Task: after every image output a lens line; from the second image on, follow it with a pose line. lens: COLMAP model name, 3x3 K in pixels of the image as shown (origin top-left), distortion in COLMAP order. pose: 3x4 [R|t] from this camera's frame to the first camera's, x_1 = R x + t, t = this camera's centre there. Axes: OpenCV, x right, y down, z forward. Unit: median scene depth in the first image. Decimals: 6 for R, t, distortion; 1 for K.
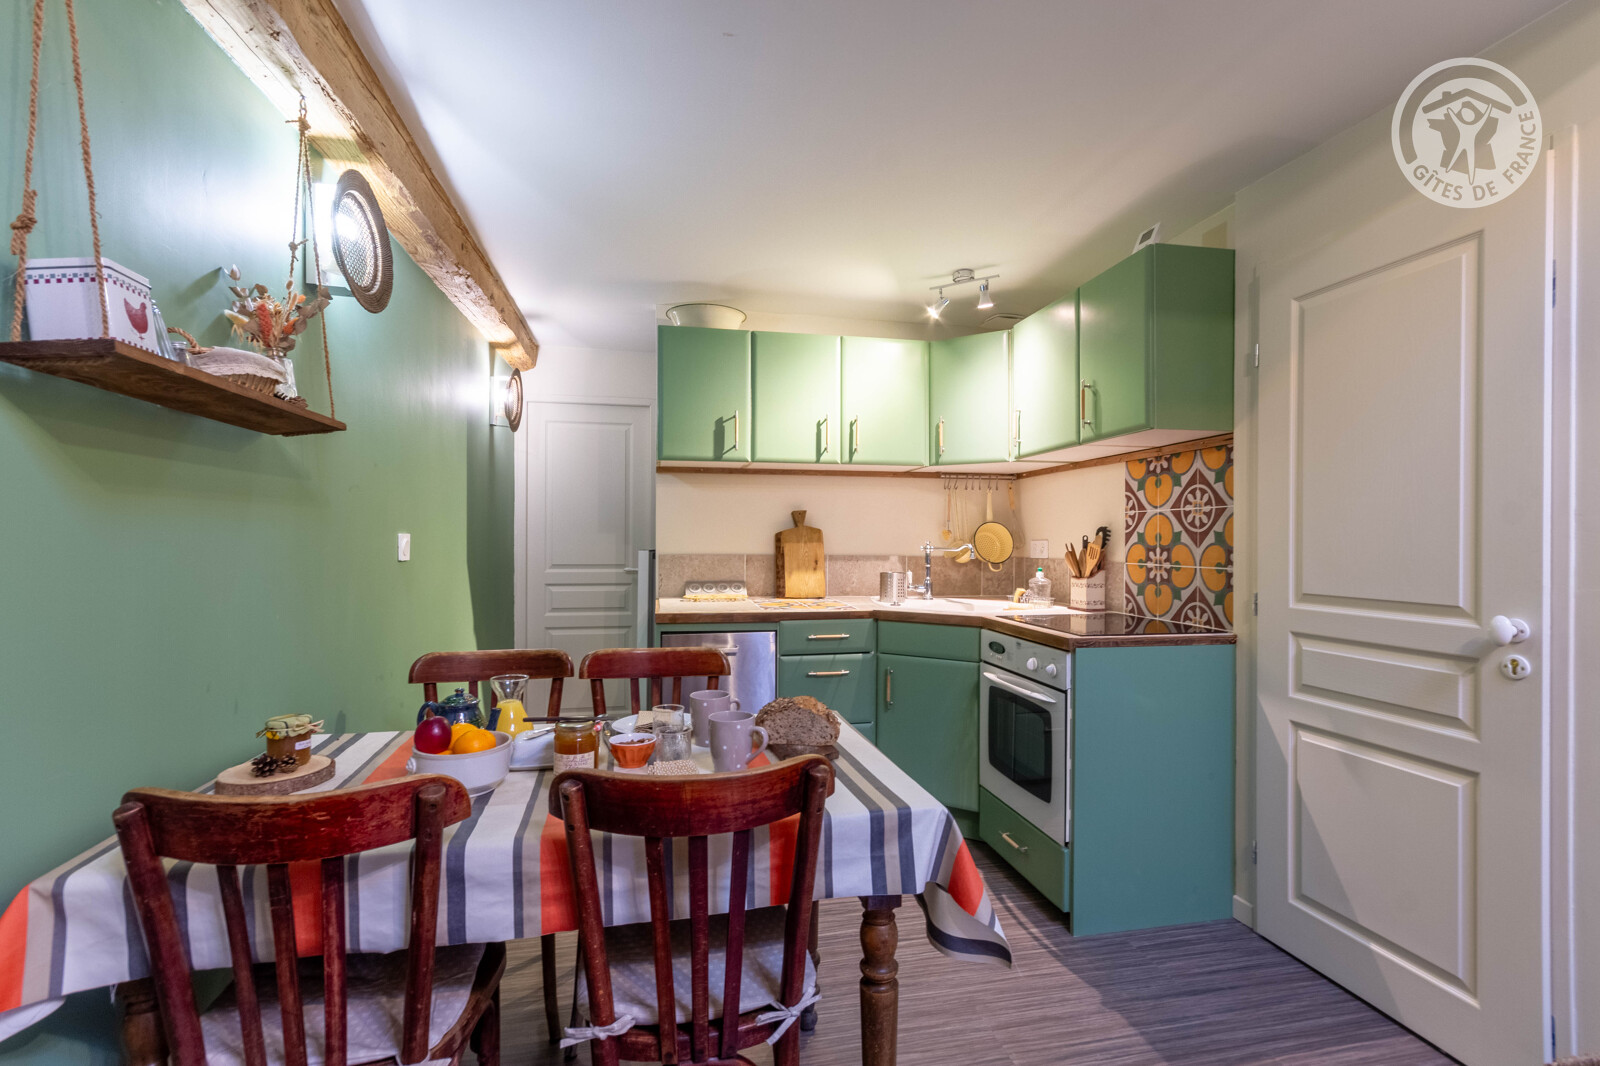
lens RADIAL K [[732.6, 0, 794.5], [0, 732.6, 540.0], [0, 0, 1]] dist [0.001199, 0.000002]
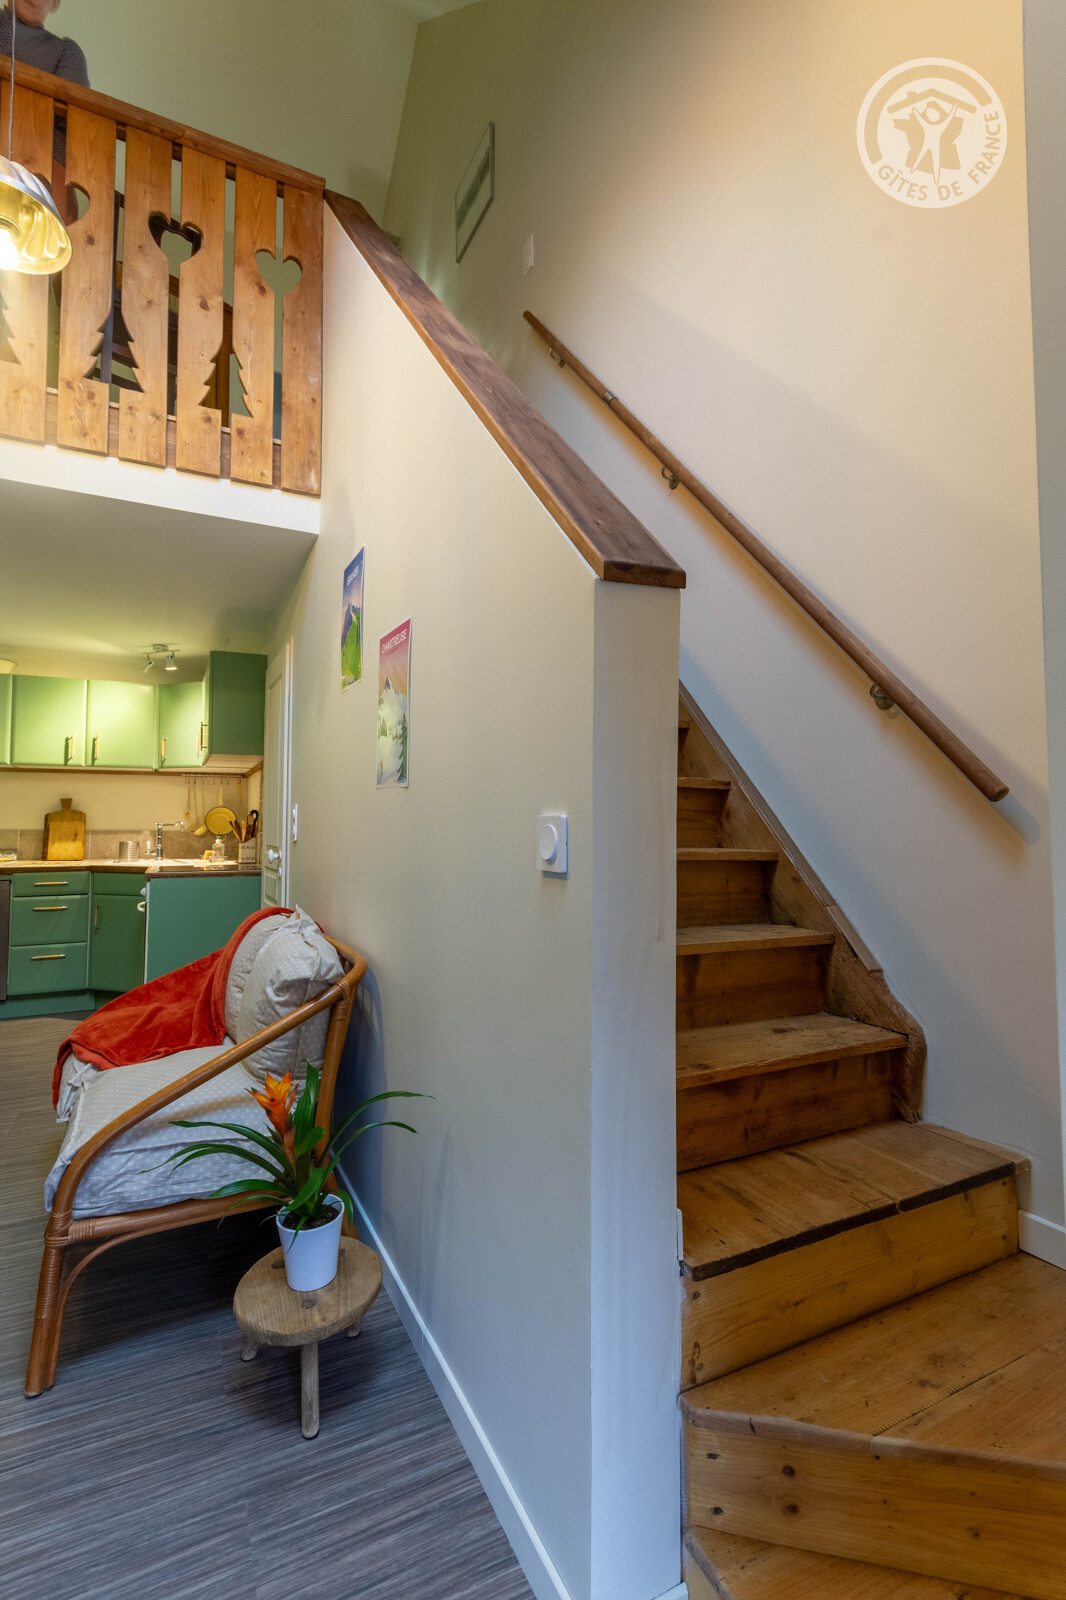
lens RADIAL K [[732.6, 0, 534.7], [0, 732.6, 787.5], [0, 0, 1]] dist [0.001199, 0.000002]
pose [[0.969496, 0.006380, 0.245024, 0.556802], [0.005816, 0.998781, -0.049021, 0.013404], [-0.245038, 0.048951, 0.968277, -0.612928]]
